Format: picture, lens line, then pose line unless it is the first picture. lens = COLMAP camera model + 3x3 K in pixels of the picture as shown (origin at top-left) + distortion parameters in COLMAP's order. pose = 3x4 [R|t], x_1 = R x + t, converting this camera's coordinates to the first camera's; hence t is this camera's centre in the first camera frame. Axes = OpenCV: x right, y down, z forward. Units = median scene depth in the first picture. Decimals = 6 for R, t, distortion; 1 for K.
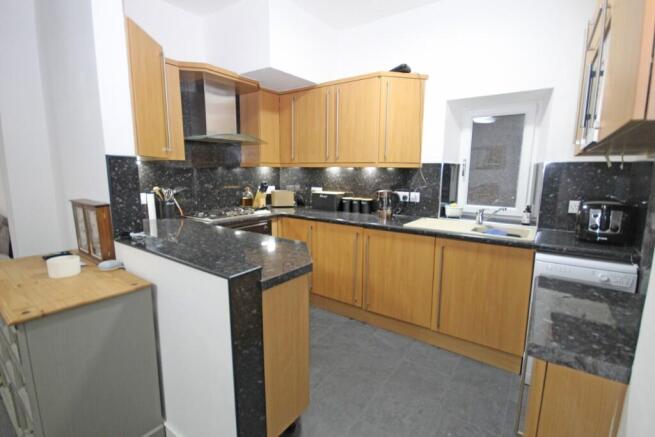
lens RADIAL K [[302.3, 0, 326.7], [0, 302.3, 218.7], [0, 0, 1]] dist [-0.000409, -0.004630]
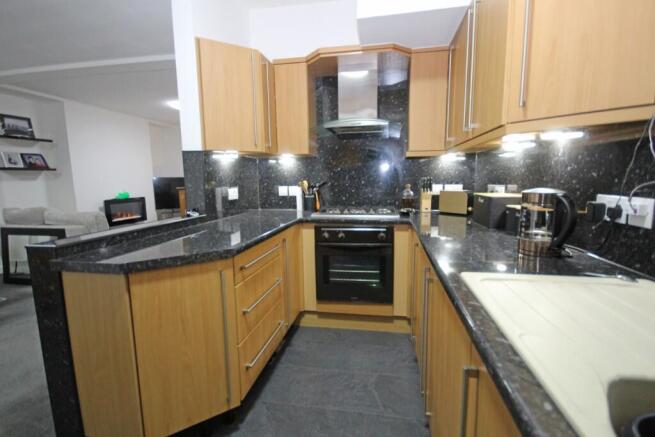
lens RADIAL K [[302.3, 0, 334.5], [0, 302.3, 218.0], [0, 0, 1]] dist [-0.000409, -0.004630]
pose [[0.447784, 0.105733, -0.887868, 0.424641], [-0.127094, 0.990428, 0.053848, -0.040068], [0.885063, 0.088731, 0.456935, 0.549578]]
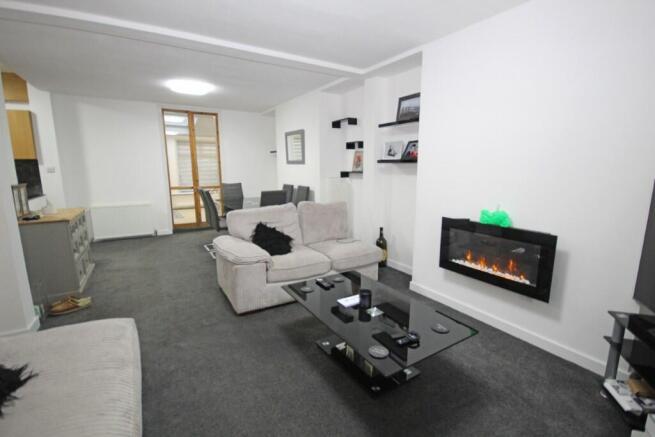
lens RADIAL K [[302.3, 0, 329.2], [0, 302.3, 219.4], [0, 0, 1]] dist [-0.000409, -0.004630]
pose [[-0.925357, -0.072712, 0.372059, -1.852673], [0.052701, 0.947230, 0.316193, -0.187965], [-0.375416, 0.312199, -0.872694, 1.121449]]
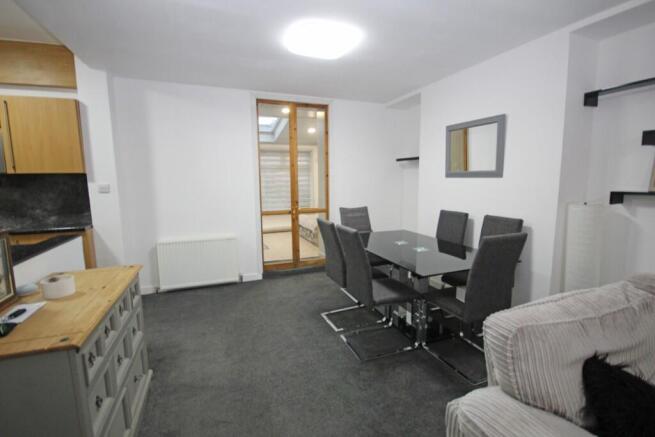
lens RADIAL K [[302.3, 0, 327.7], [0, 302.3, 220.4], [0, 0, 1]] dist [-0.000409, -0.004630]
pose [[-0.844875, -0.071817, 0.530121, -1.084169], [0.085675, 0.959993, 0.266597, -0.117661], [-0.528059, 0.270659, -0.804921, 0.654373]]
